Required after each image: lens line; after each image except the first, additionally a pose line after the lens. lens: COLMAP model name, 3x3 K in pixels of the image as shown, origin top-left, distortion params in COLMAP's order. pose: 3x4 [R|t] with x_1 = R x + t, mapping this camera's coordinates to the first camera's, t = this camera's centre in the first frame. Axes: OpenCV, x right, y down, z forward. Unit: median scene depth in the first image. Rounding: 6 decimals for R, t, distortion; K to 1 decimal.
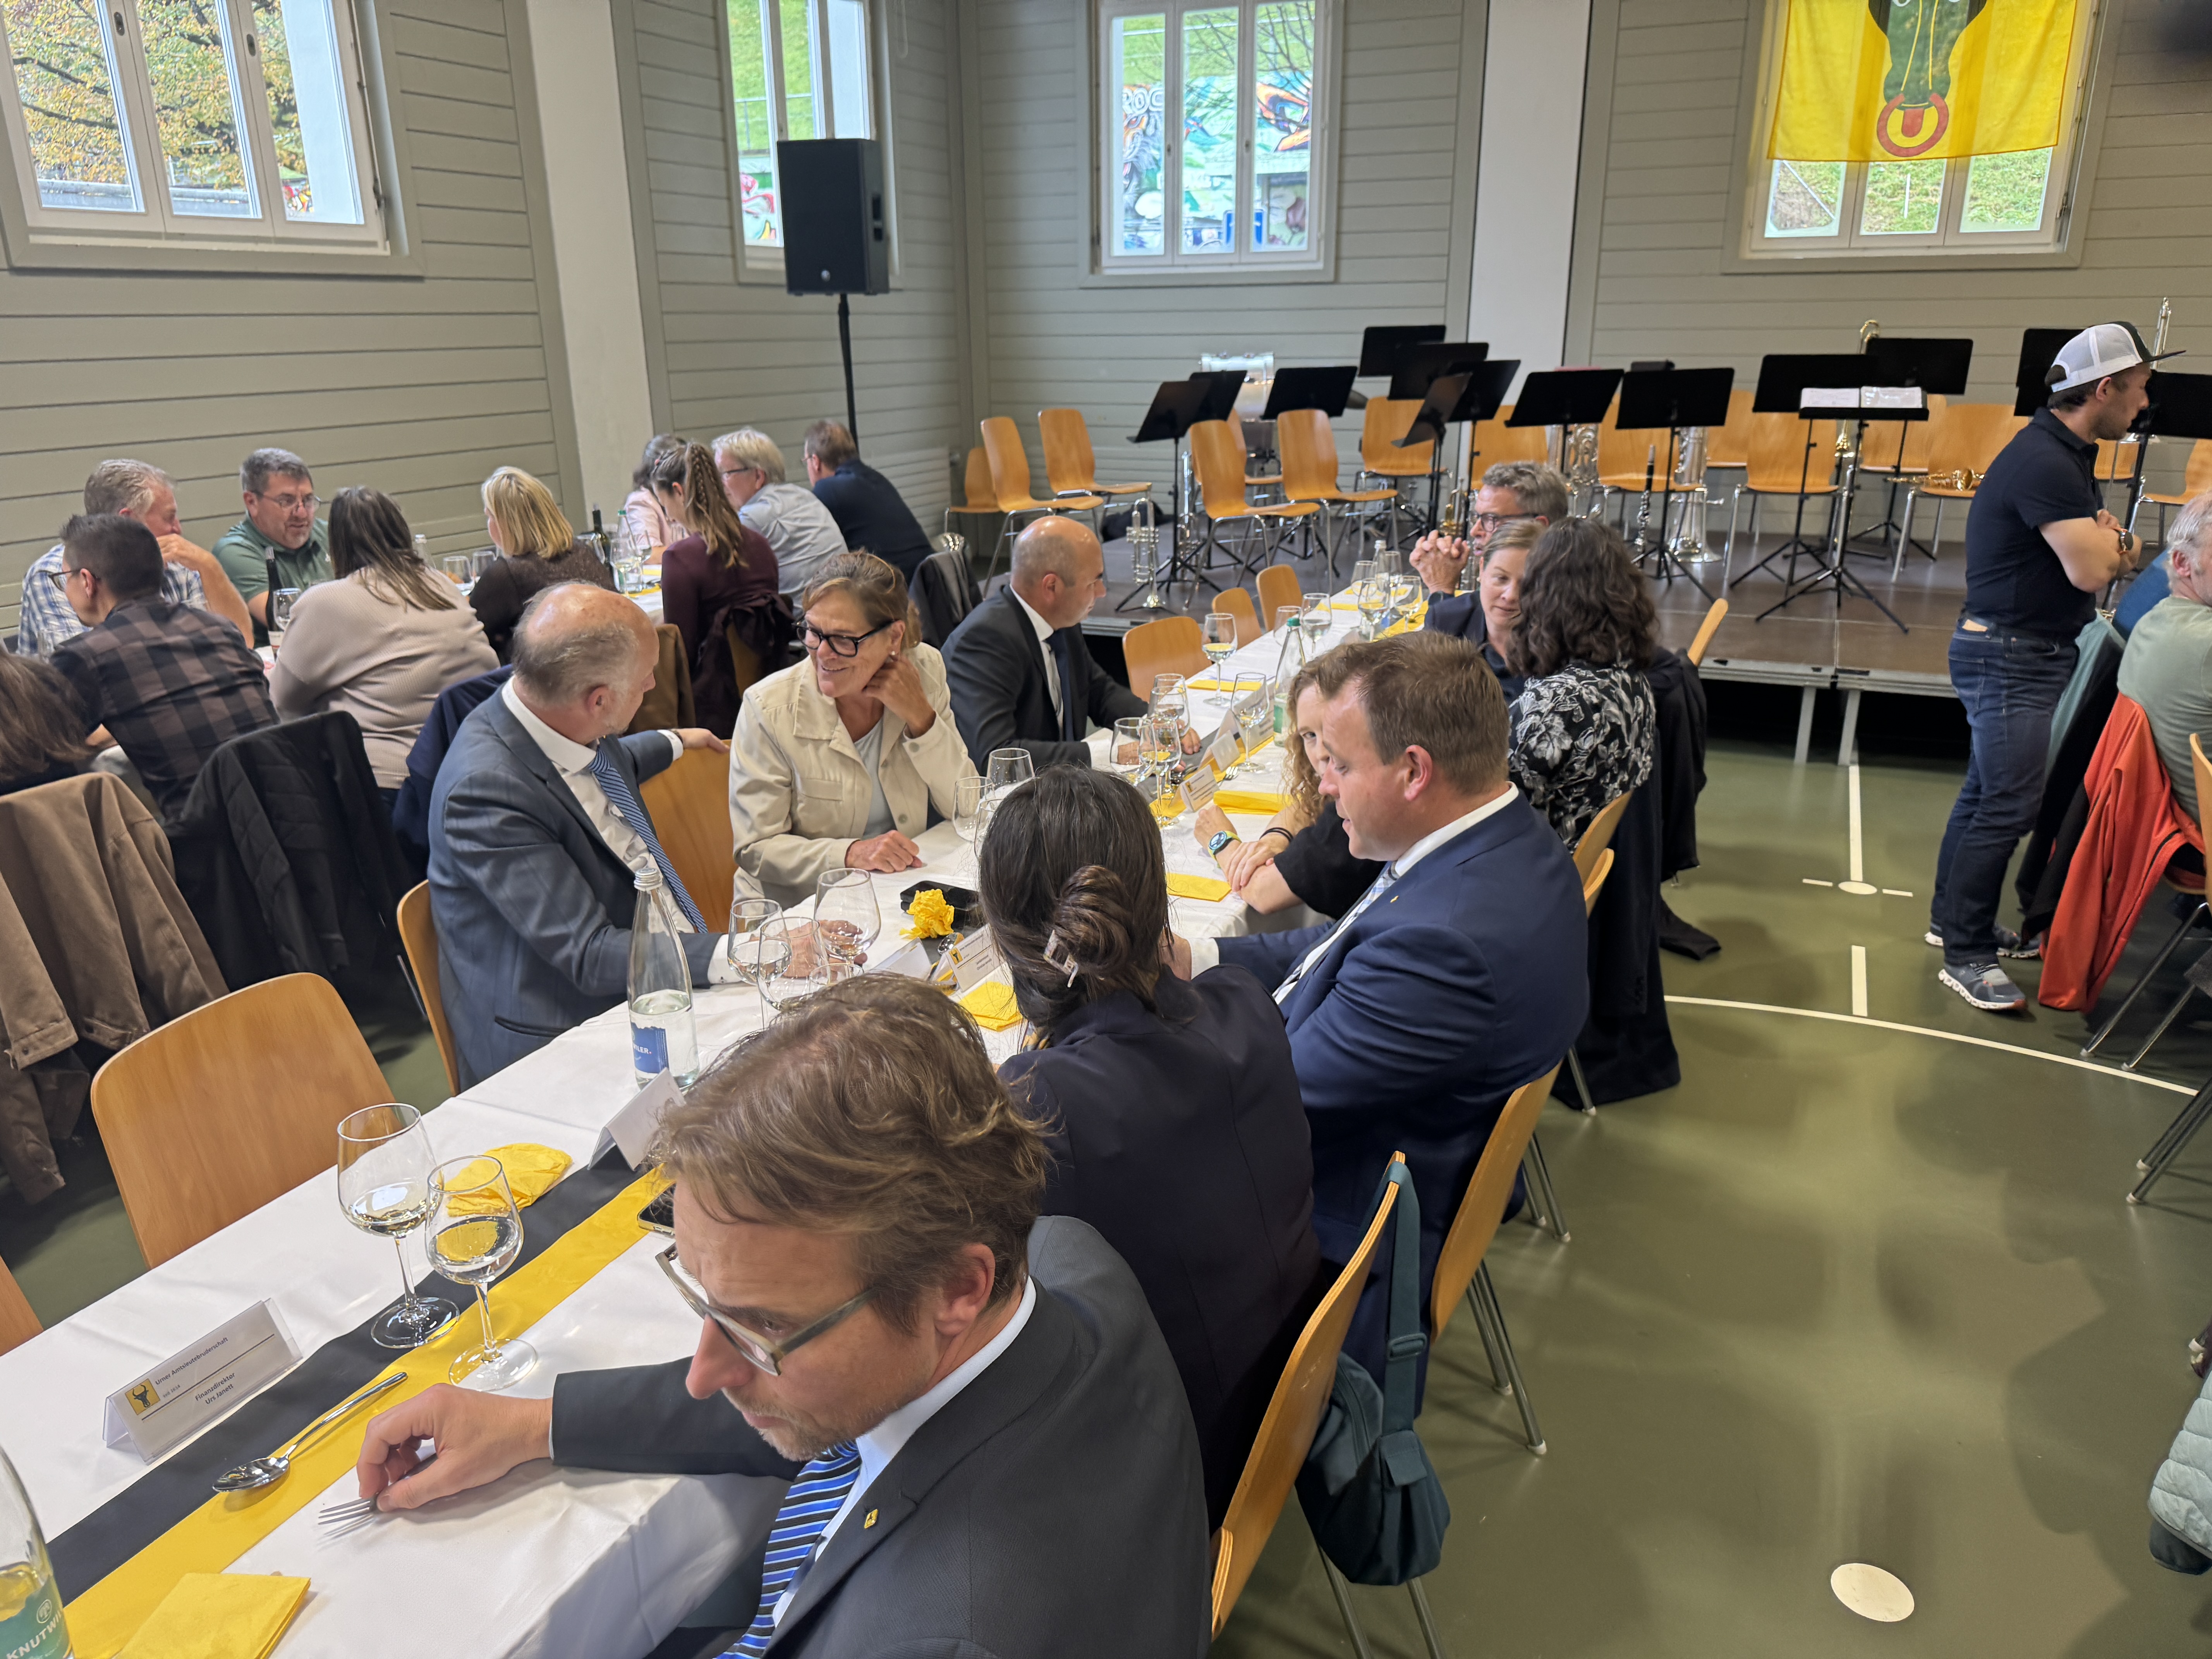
lens RADIAL K [[1579.6, 0, 1114.5], [0, 1579.6, 838.3], [0, 0, 1]] dist [0.055431, -0.077400]
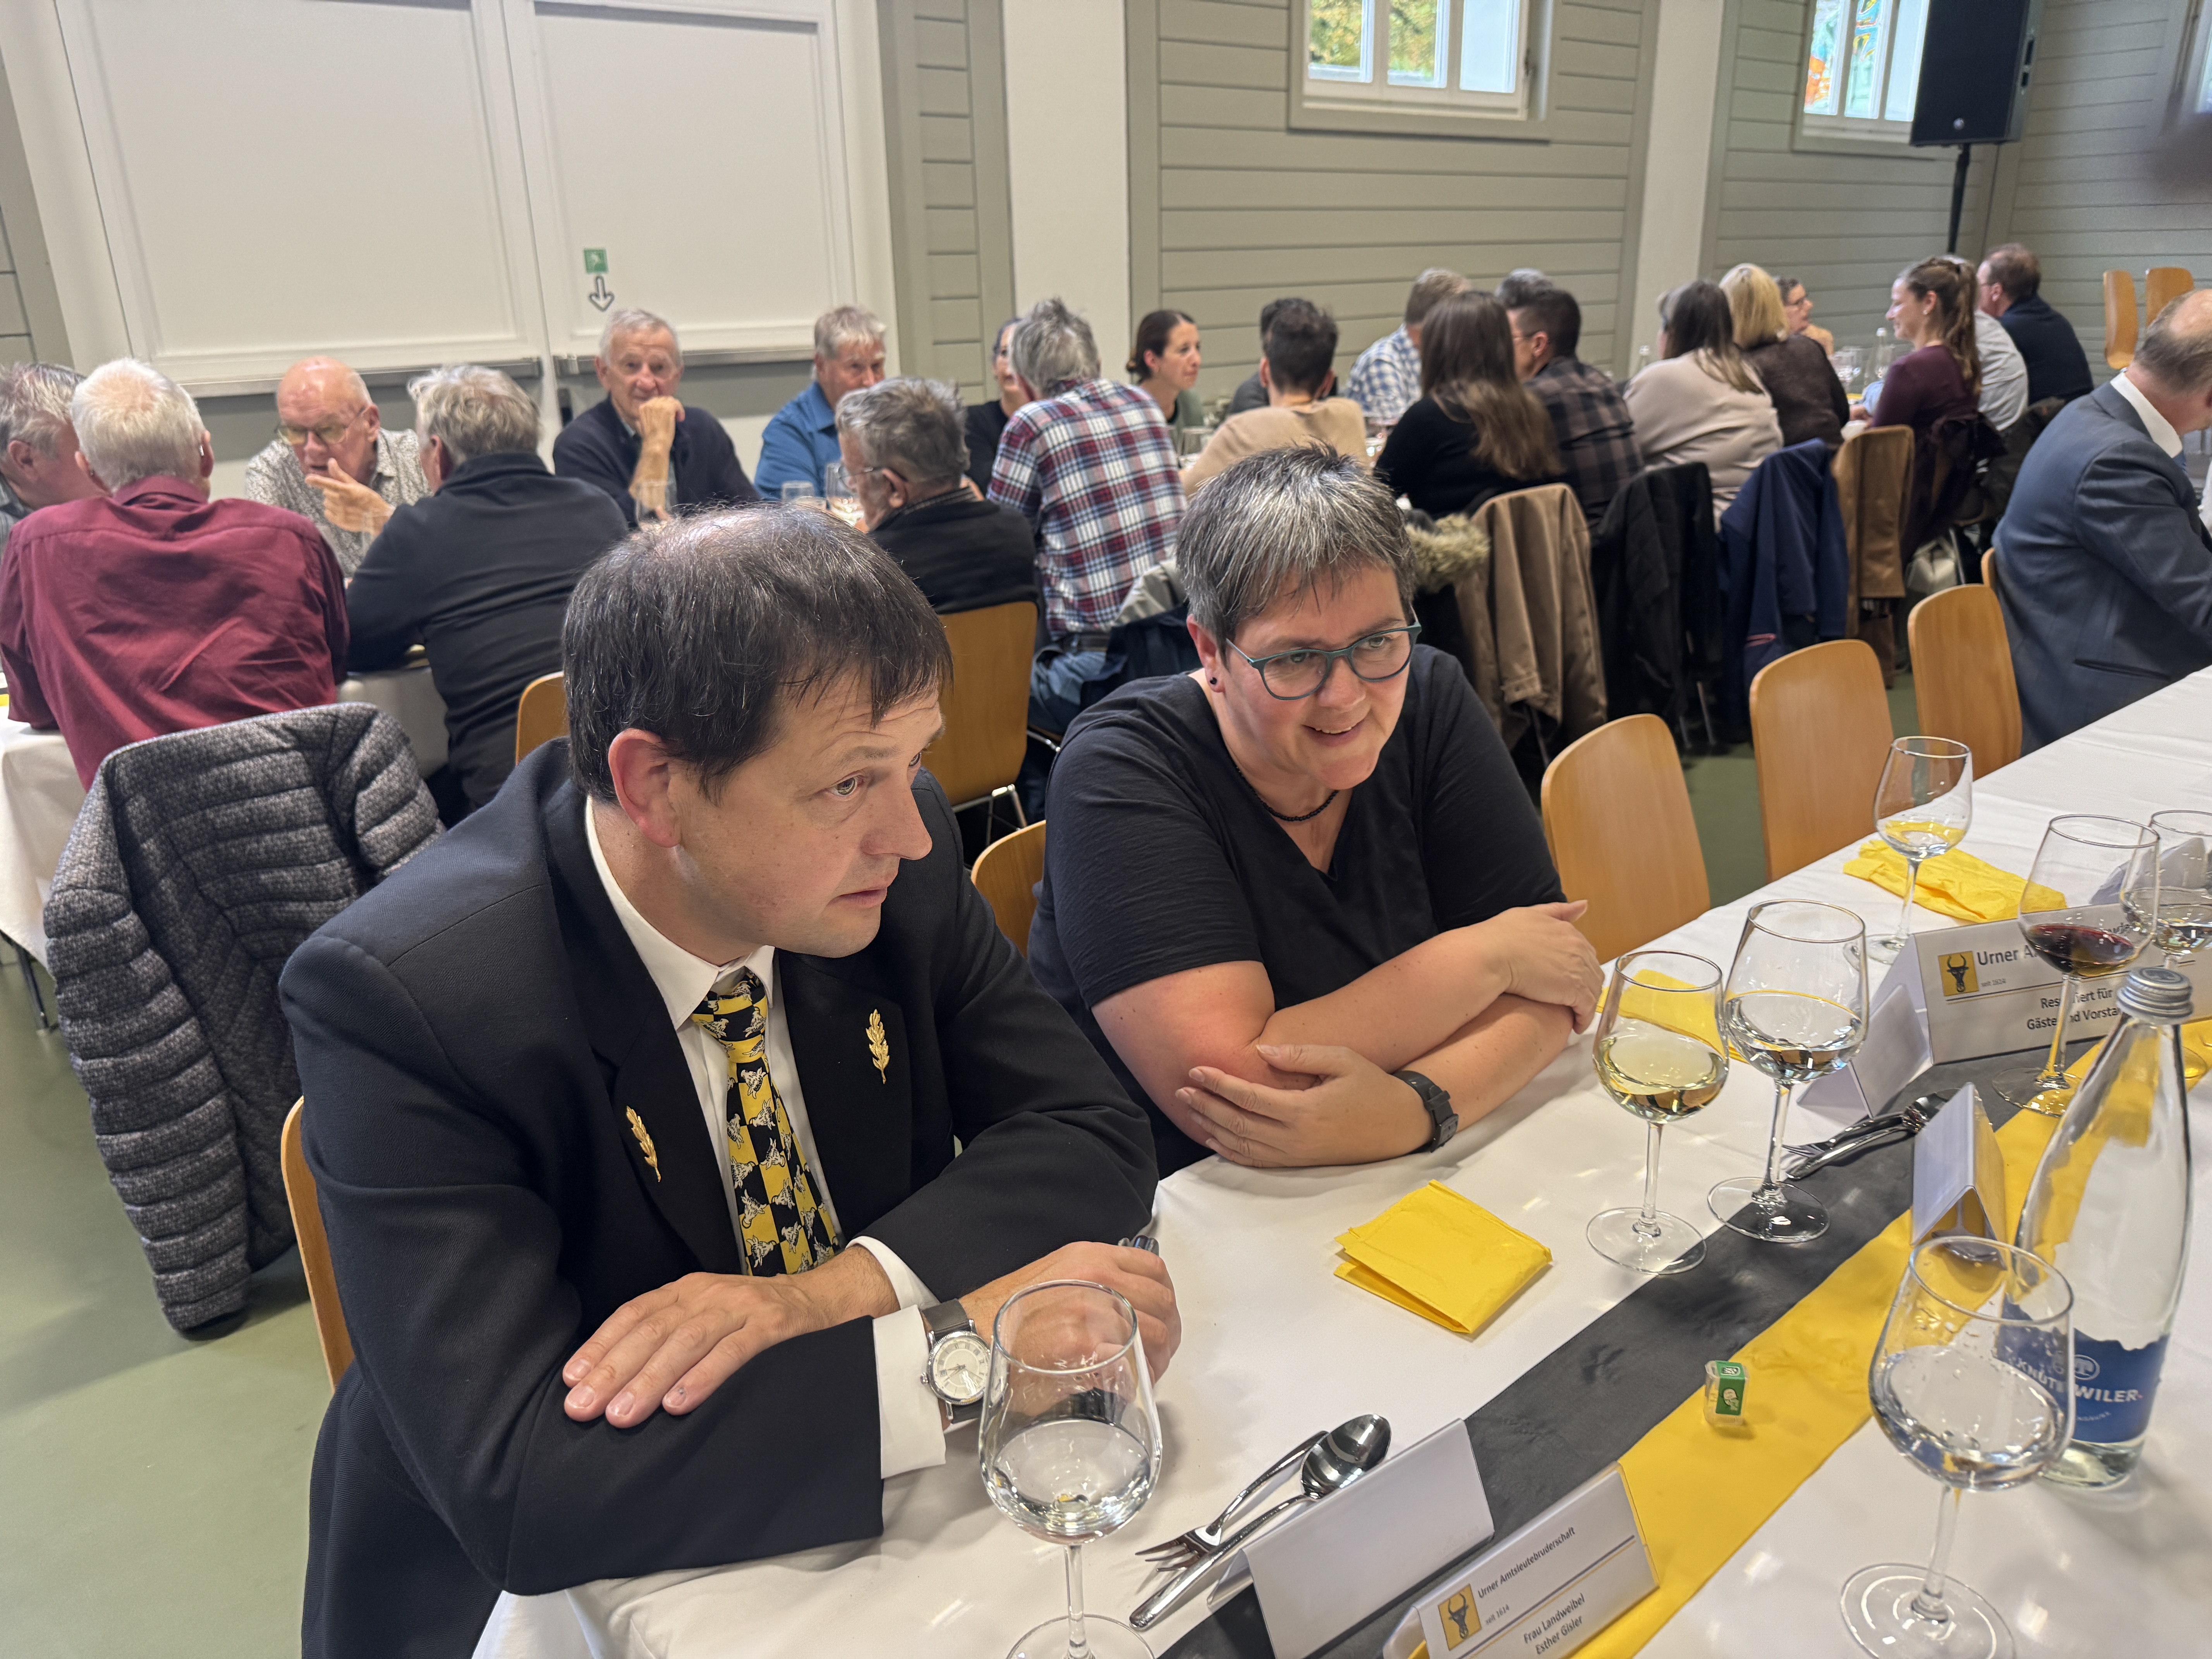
lens RADIAL K [[1579.6, 0, 1114.5], [0, 1579.6, 838.3], [0, 0, 1]] dist [0.055431, -0.077400]
pose [[0.903149, 0.142079, -0.405136, -0.348817], [-0.126814, 0.989832, 0.064430, 0.167779], [0.410170, -0.006813, 0.911984, -0.239477]]
